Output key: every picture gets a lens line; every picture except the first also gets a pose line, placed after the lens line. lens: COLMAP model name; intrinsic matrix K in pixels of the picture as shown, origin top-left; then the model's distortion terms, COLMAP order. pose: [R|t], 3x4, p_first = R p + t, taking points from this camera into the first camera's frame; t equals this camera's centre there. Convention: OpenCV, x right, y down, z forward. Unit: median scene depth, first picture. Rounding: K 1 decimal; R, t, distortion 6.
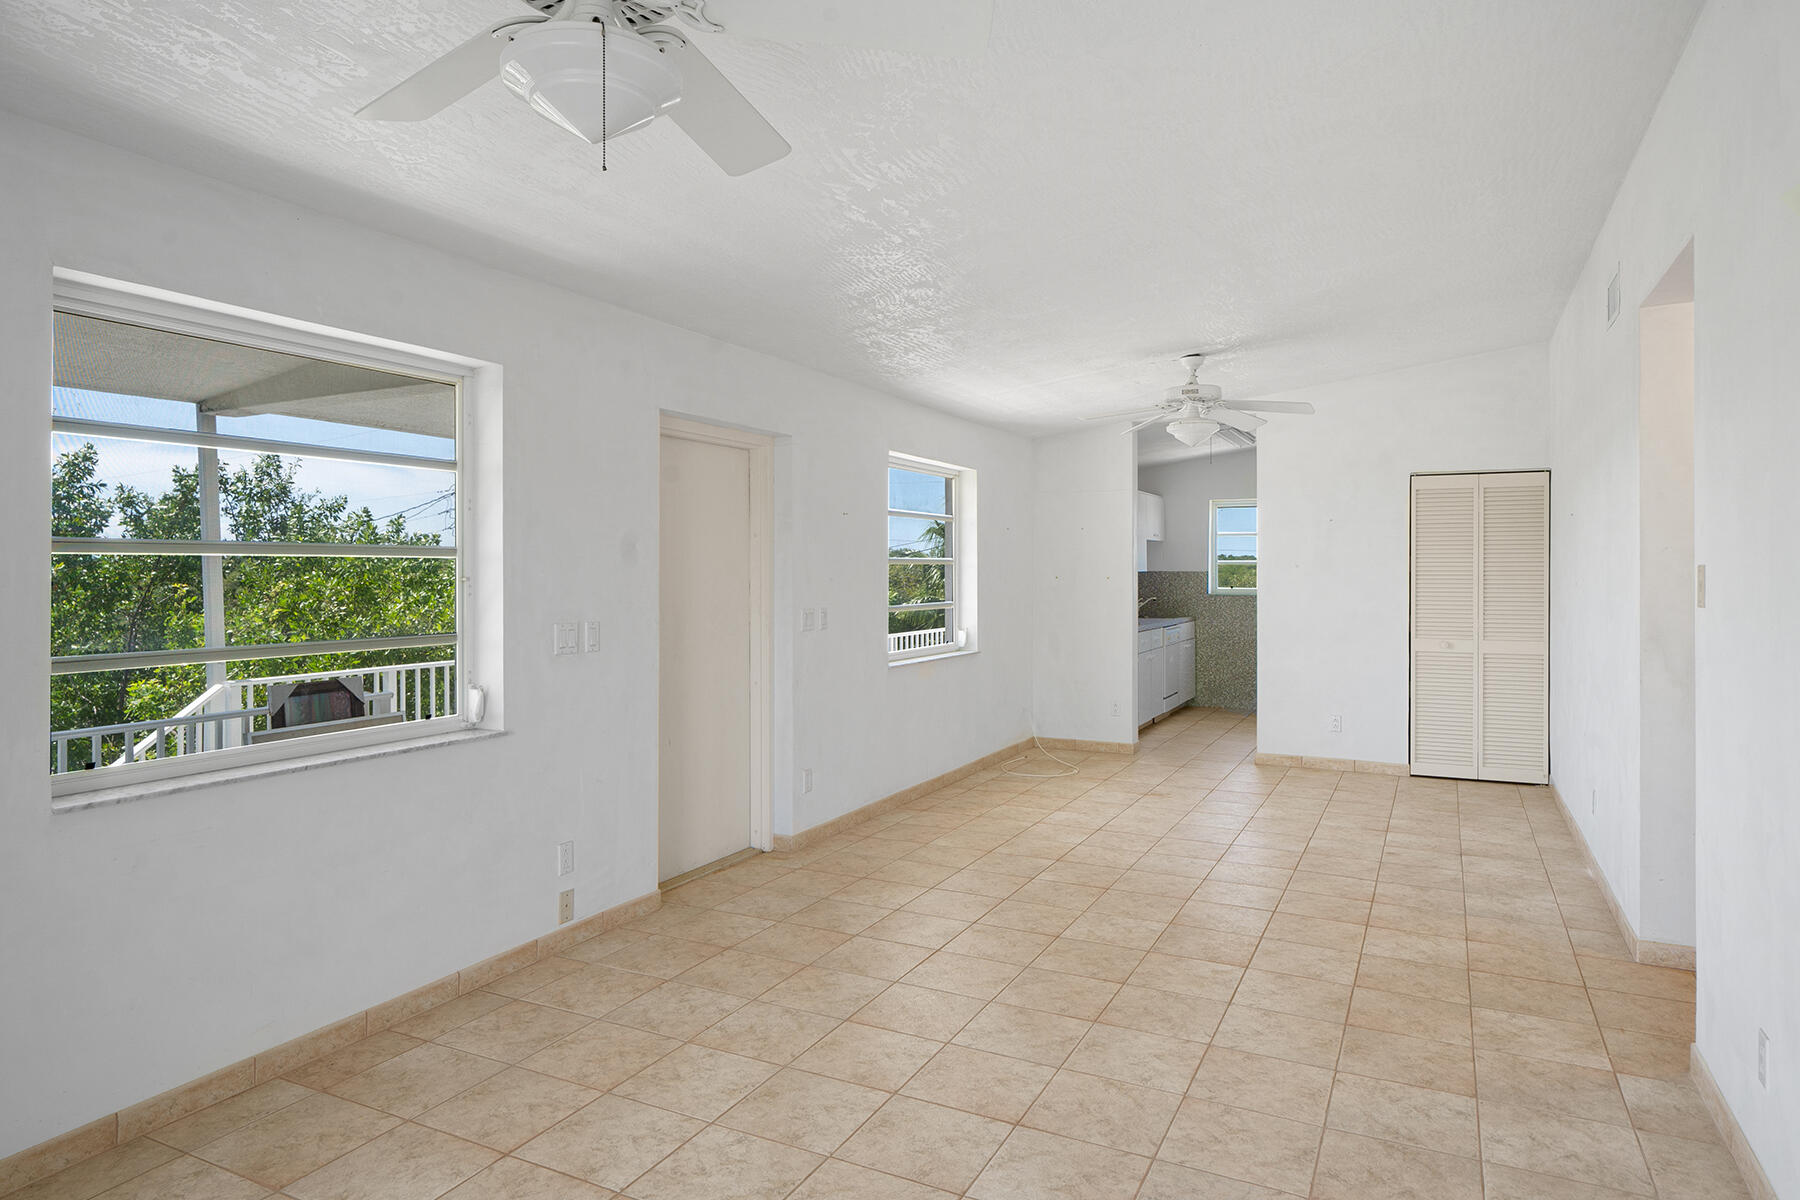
lens RADIAL K [[1092.5, 0, 900.2], [0, 1092.5, 556.9], [0, 0, 1]] dist [0.003772, 0.000641]
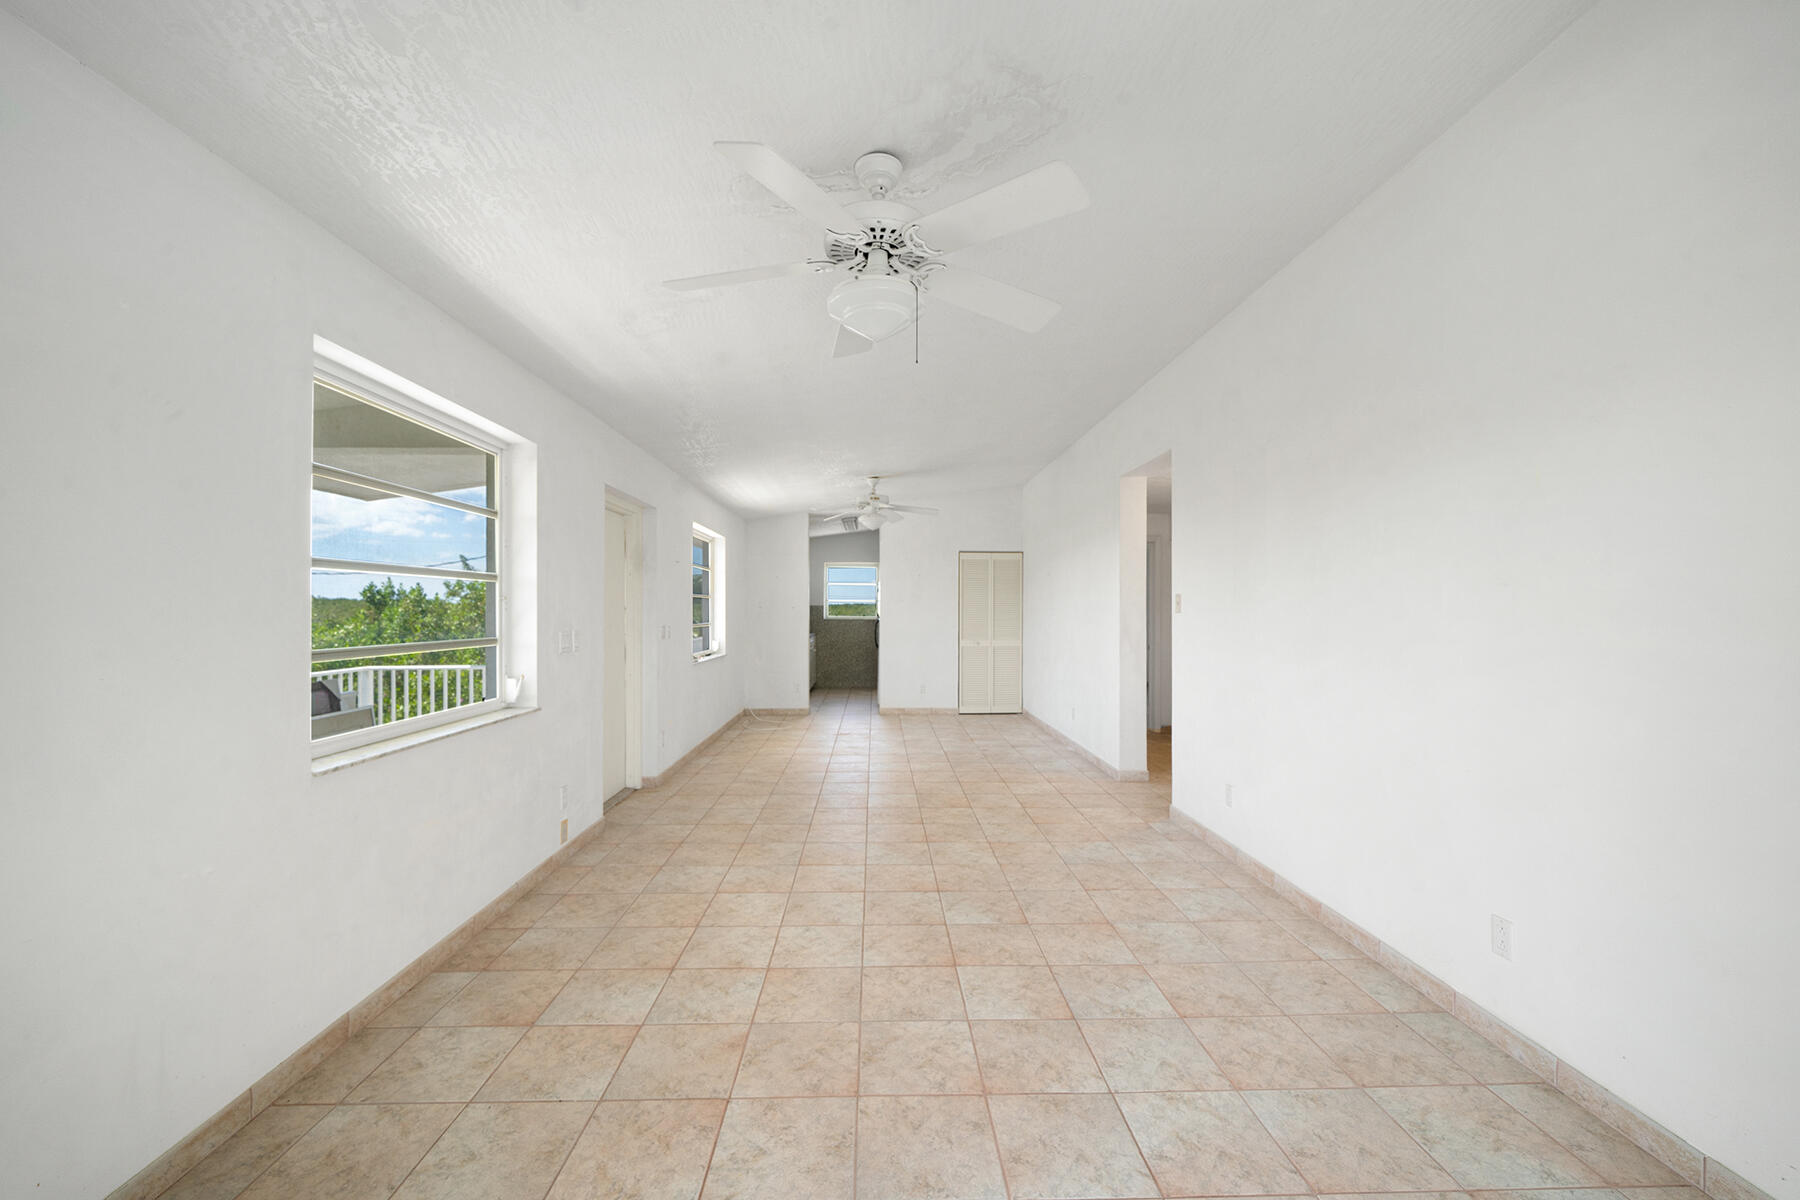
lens RADIAL K [[713.4, 0, 900.0], [0, 713.4, 600.0], [0, 0, 1]] dist [0.000047, -0.000027]
pose [[0.874844, 0.006632, 0.484360, -0.395972], [-0.005480, 0.999978, -0.003794, 0.023410], [-0.484374, 0.000665, 0.874861, -0.016673]]
